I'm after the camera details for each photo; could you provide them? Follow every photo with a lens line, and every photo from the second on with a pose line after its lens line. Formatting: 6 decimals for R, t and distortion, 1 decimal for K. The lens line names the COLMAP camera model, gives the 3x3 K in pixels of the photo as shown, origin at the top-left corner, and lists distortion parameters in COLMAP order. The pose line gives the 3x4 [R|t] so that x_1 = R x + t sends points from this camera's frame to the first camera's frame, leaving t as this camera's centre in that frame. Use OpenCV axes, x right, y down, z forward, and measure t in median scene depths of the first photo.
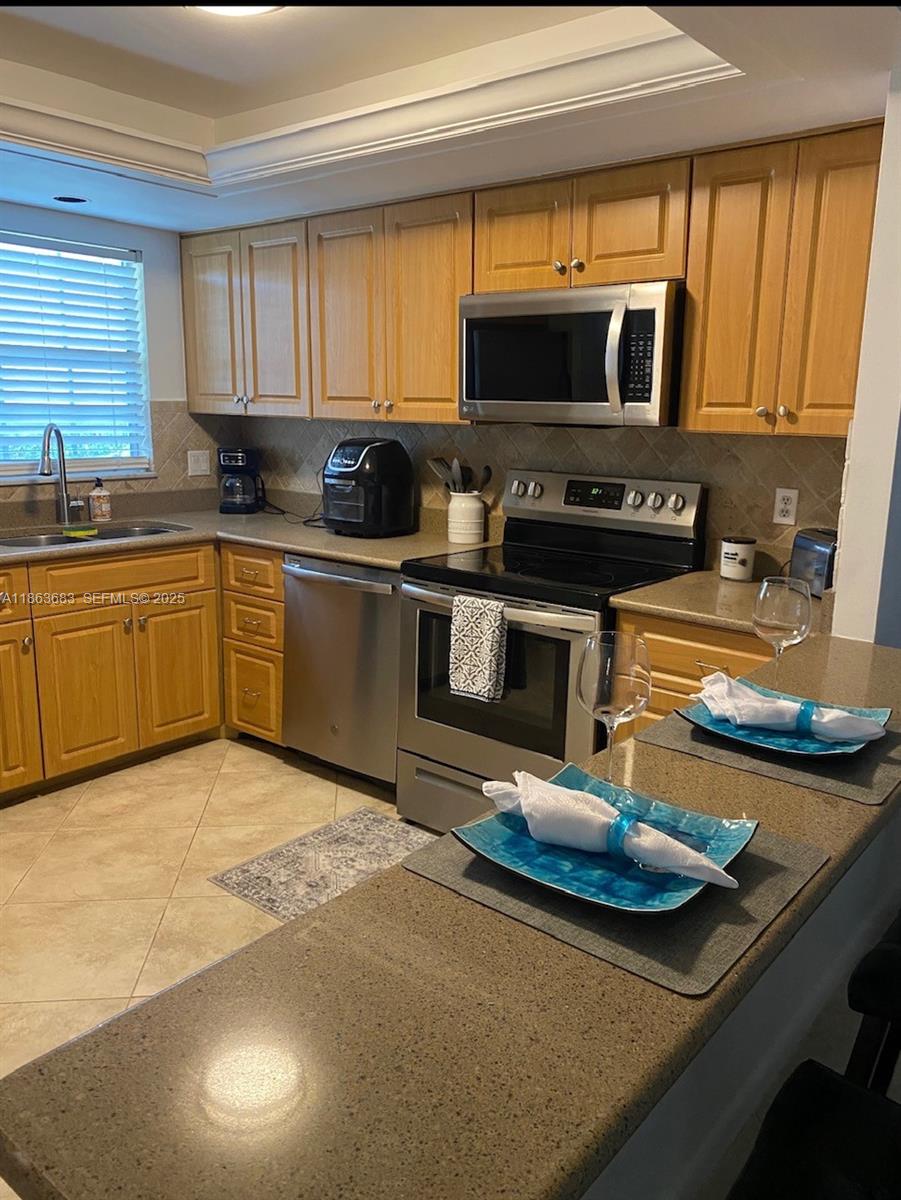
lens RADIAL K [[909.7, 0, 457.7], [0, 909.7, 603.7], [0, 0, 1]] dist [0.029986, -0.018897]
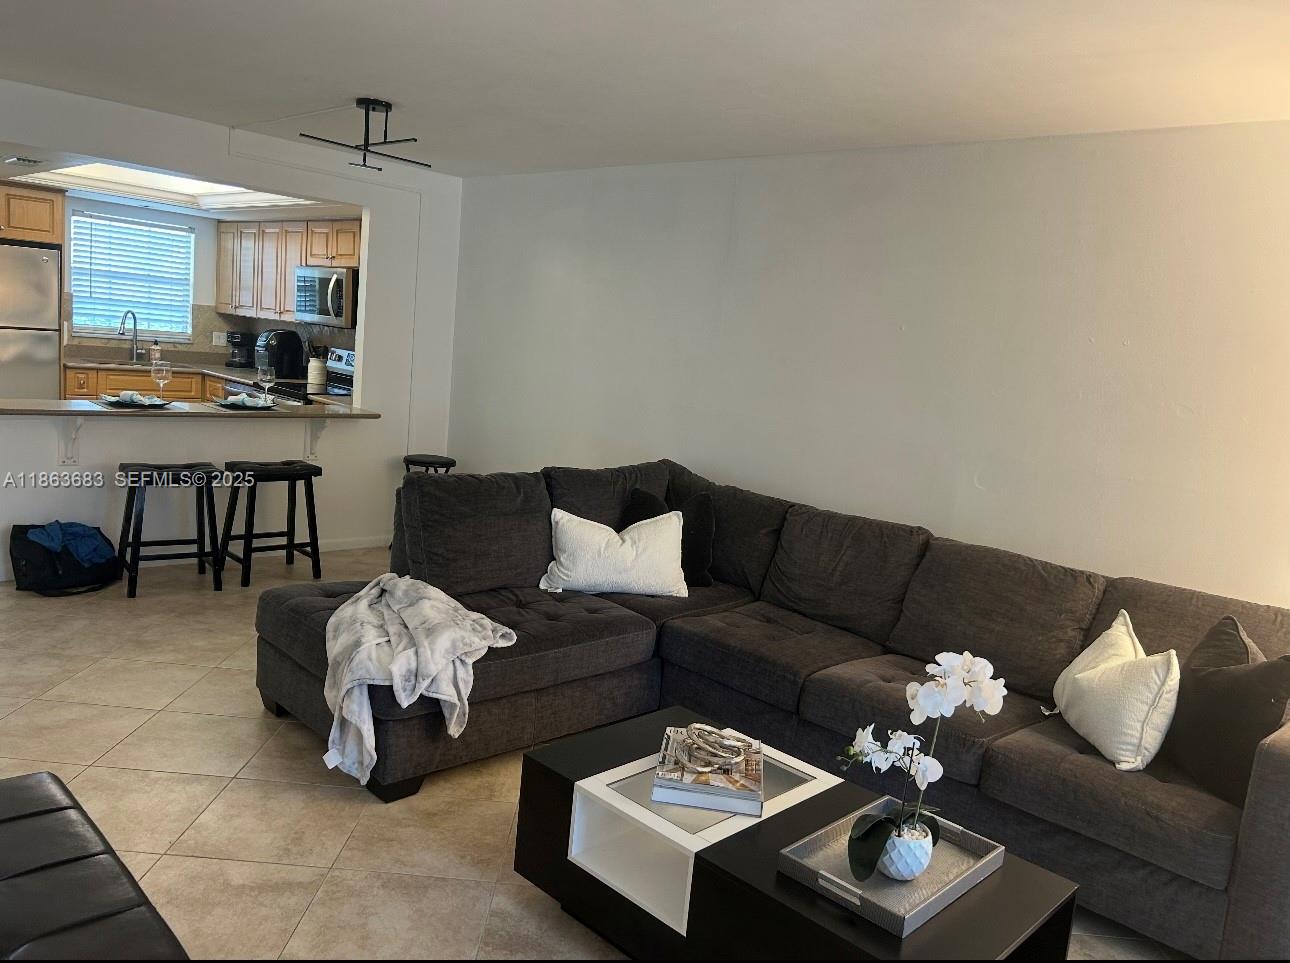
lens RADIAL K [[977.9, 0, 650.3], [0, 977.9, 485.1], [0, 0, 1]] dist [0.029986, -0.018897]
pose [[0.991904, 0.090358, -0.089233, 1.095656], [-0.096534, 0.993038, -0.067503, 0.265177], [0.082513, 0.075571, 0.993721, -1.237667]]
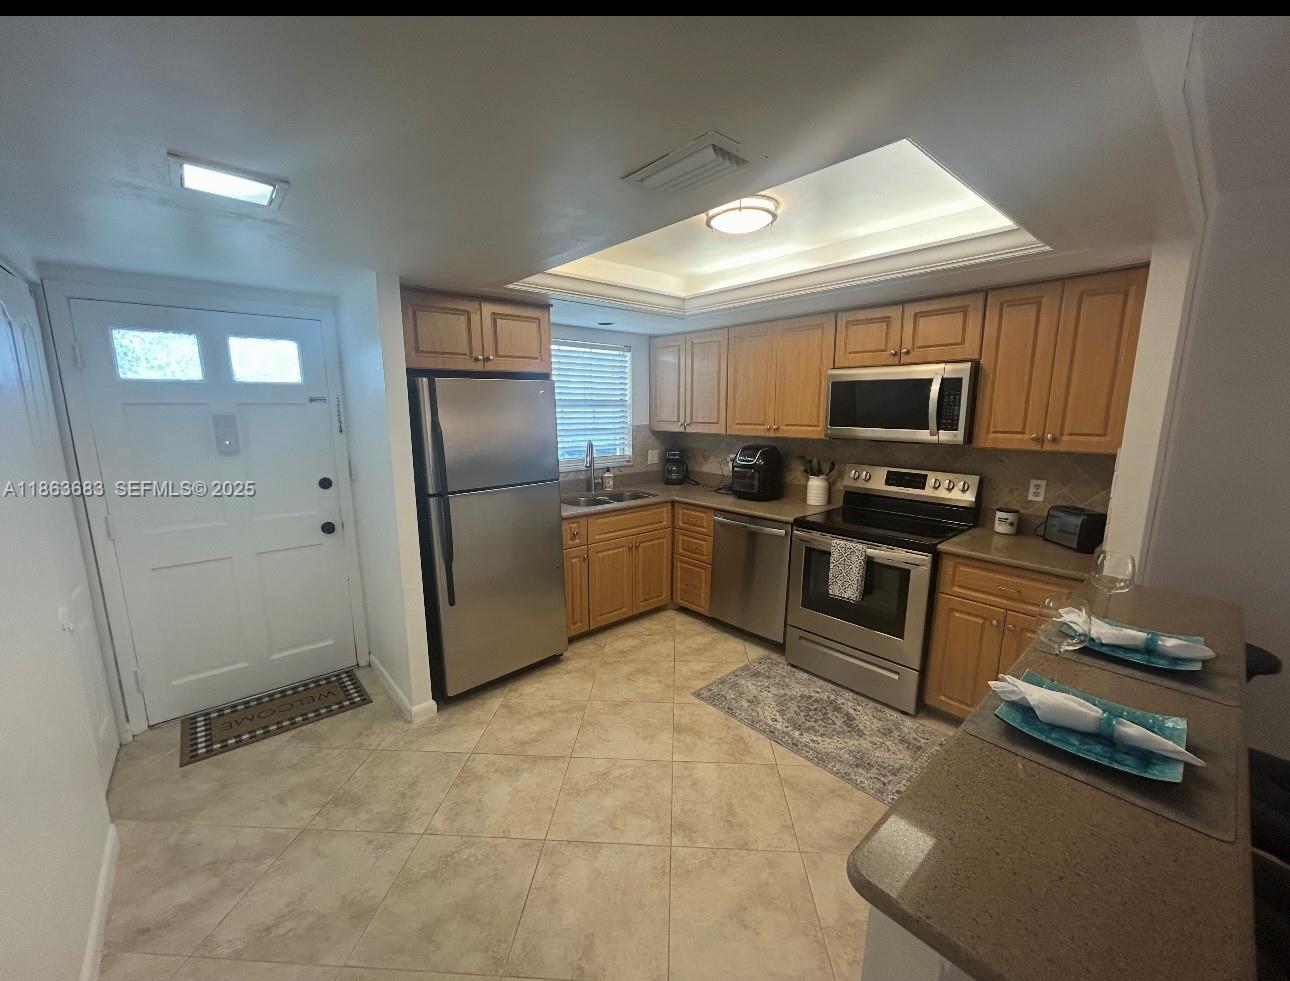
lens RADIAL K [[514.7, 0, 648.7], [0, 514.7, 500.3], [0, 0, 1]] dist [0.001697, 0.000066]
pose [[0.987759, 0.009871, -0.155674, -0.180985], [-0.015550, 0.999256, -0.035303, -0.040772], [0.155210, 0.037292, 0.987177, -0.034364]]
